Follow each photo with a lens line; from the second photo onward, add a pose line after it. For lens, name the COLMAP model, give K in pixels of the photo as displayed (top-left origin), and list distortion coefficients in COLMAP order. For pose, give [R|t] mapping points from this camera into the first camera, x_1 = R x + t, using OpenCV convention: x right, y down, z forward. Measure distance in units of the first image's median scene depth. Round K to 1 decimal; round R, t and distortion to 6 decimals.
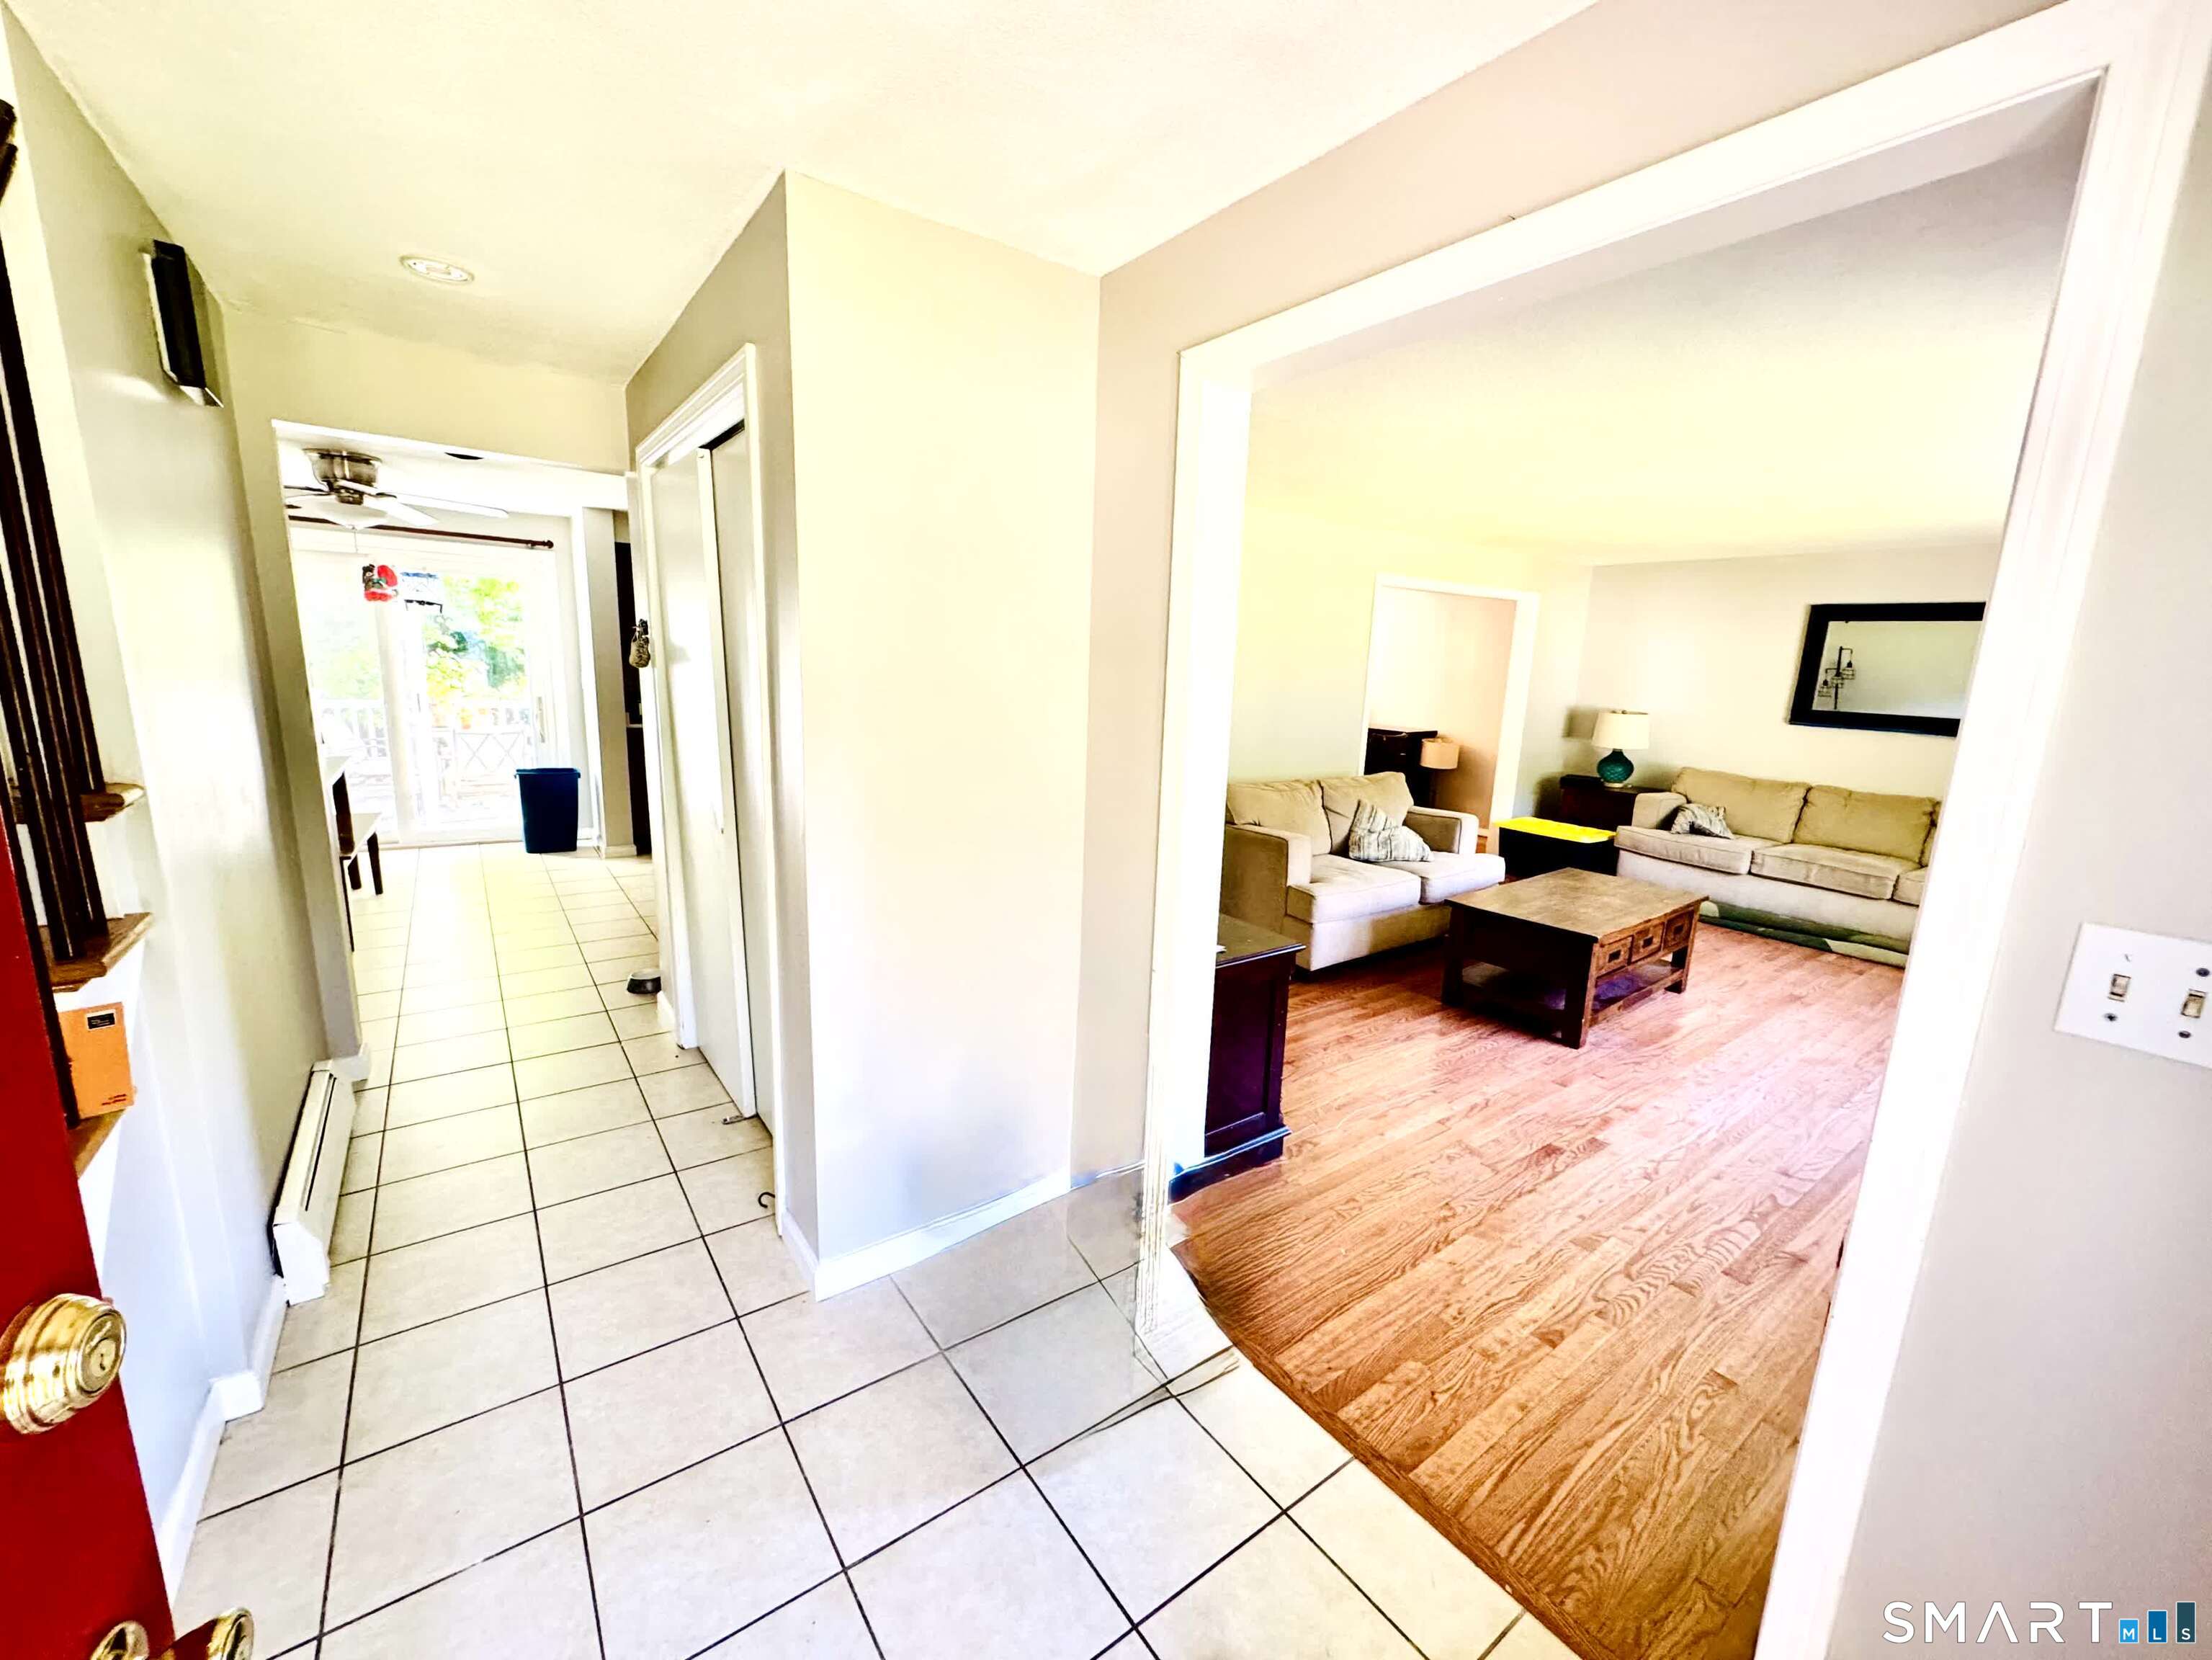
lens RADIAL K [[878.6, 0, 1089.9], [0, 878.6, 835.9], [0, 0, 1]] dist [-0.010856, 0.000160]
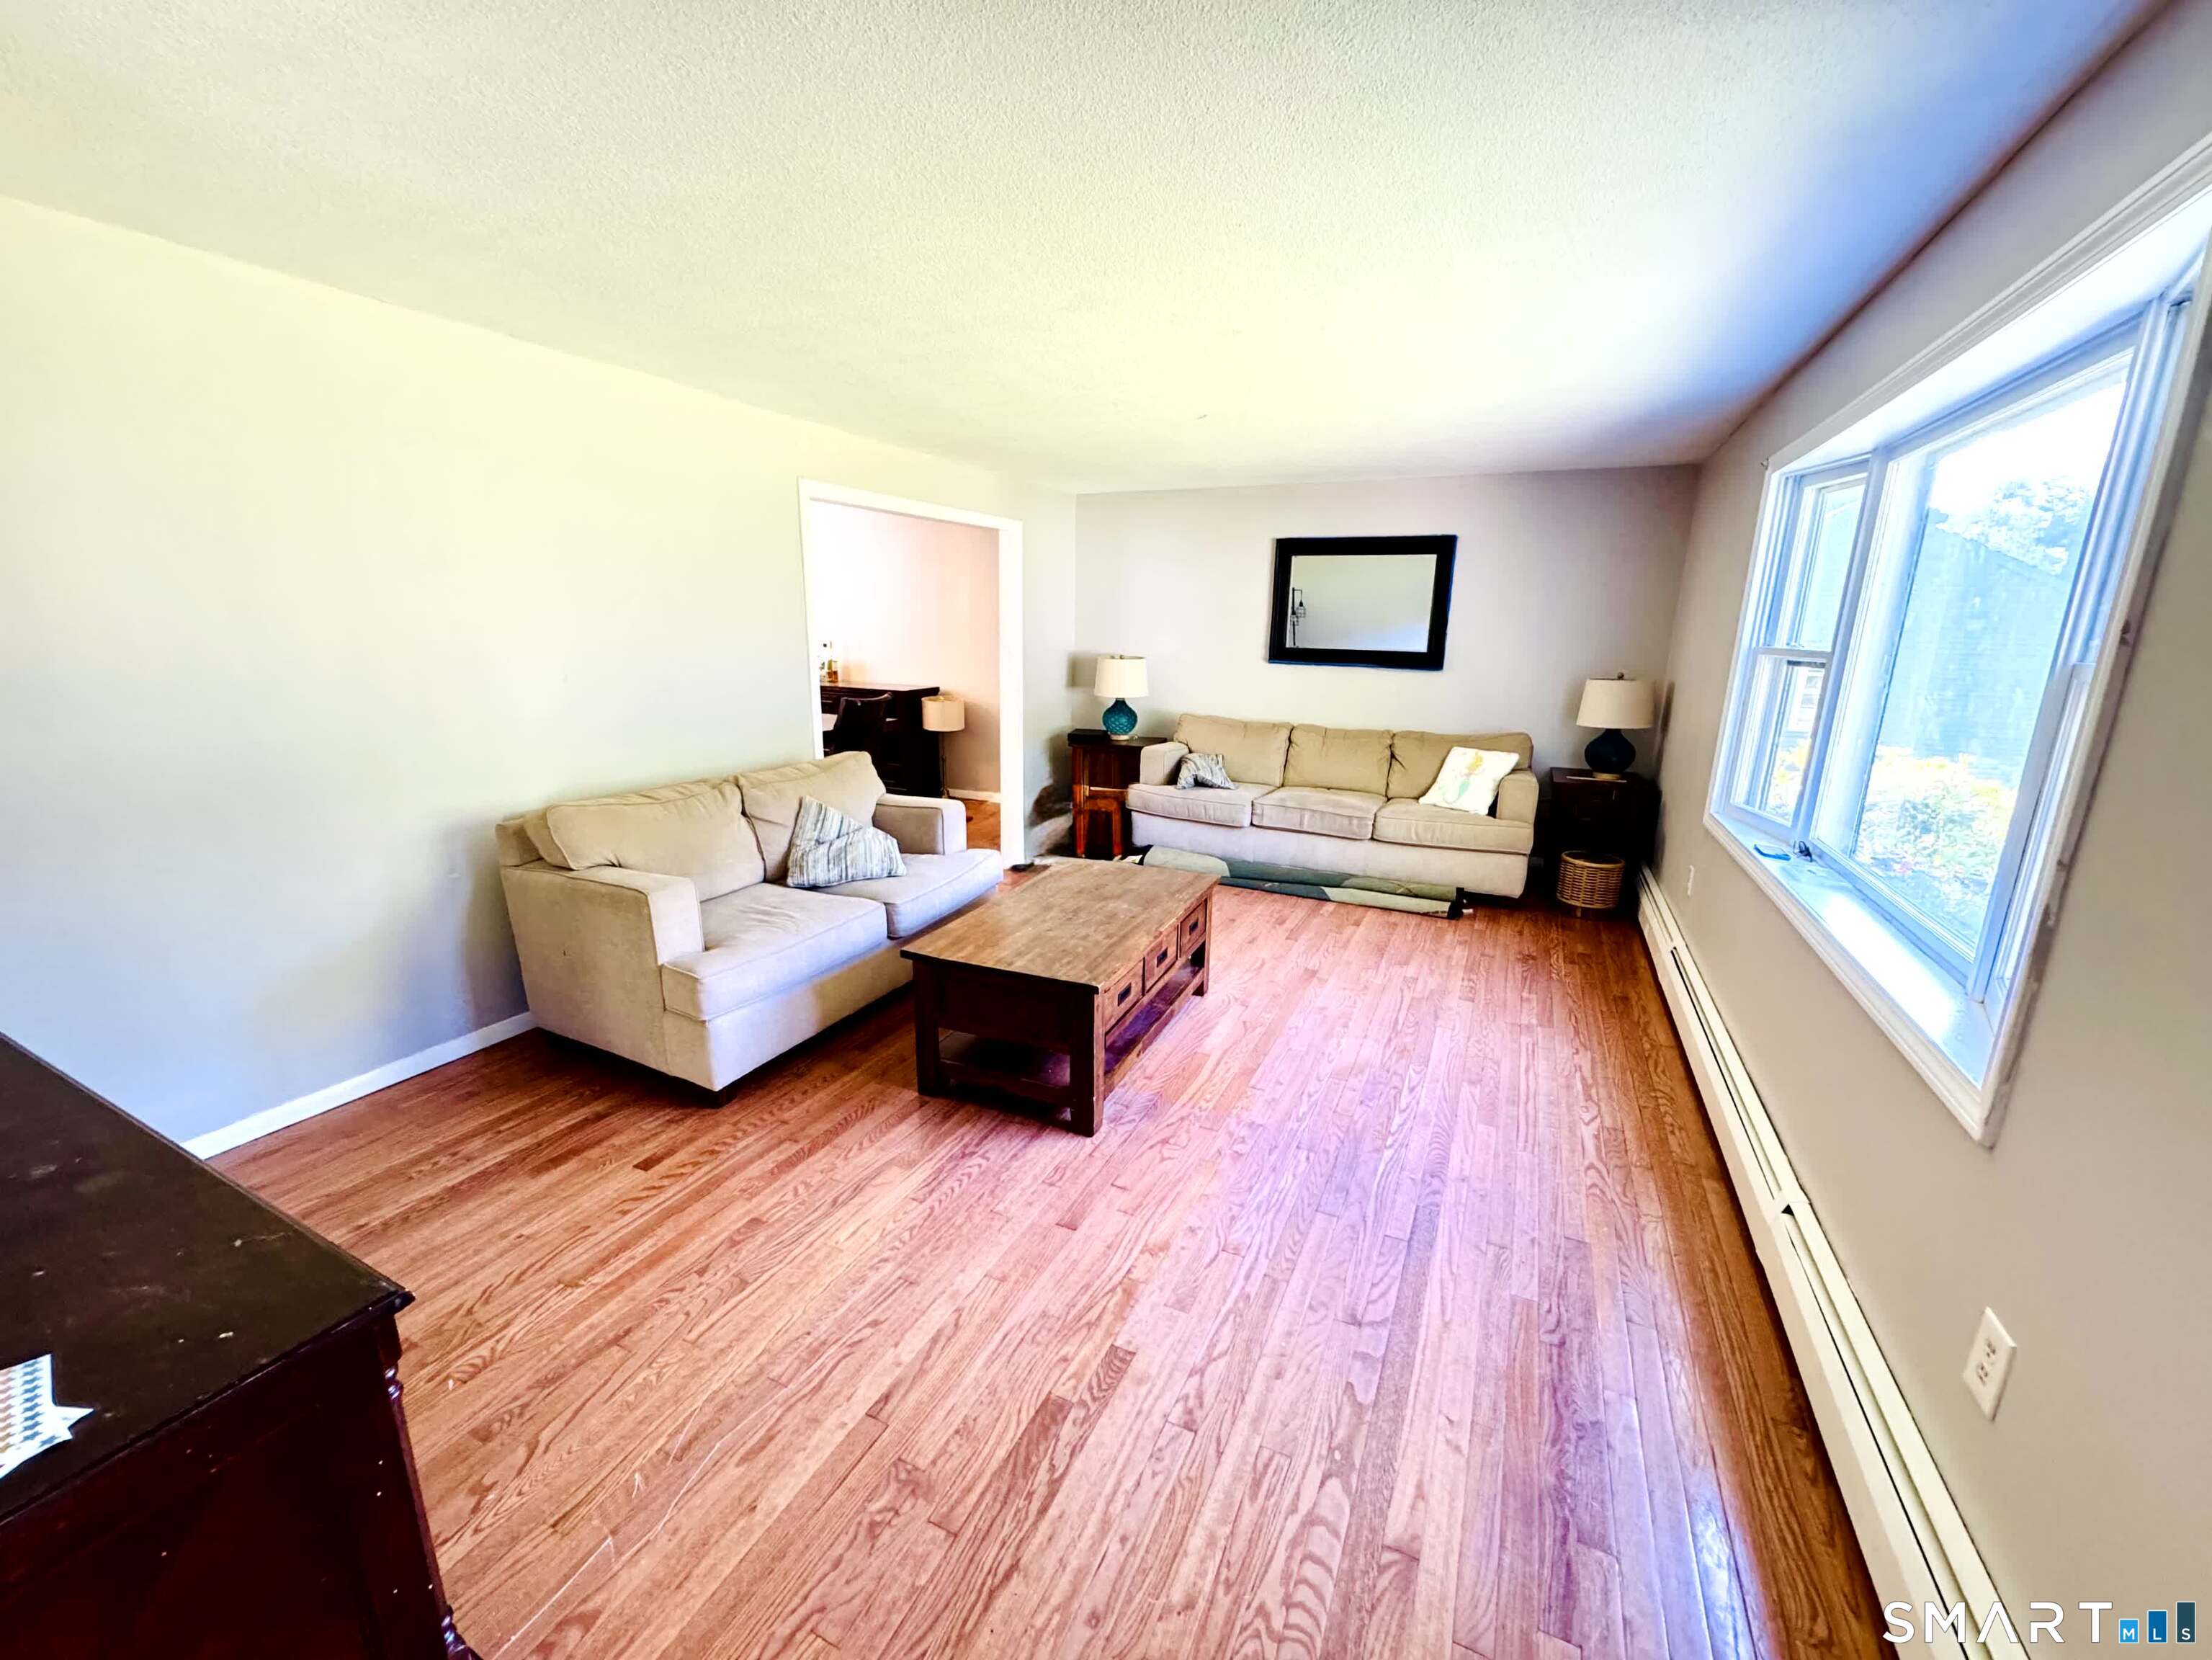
lens RADIAL K [[878.6, 0, 1089.9], [0, 878.6, 835.9], [0, 0, 1]] dist [-0.010856, 0.000160]
pose [[0.881403, -0.130092, 0.454098, 0.206088], [0.106648, 0.991312, 0.076992, -0.044527], [-0.460169, -0.019433, 0.887619, 0.289720]]
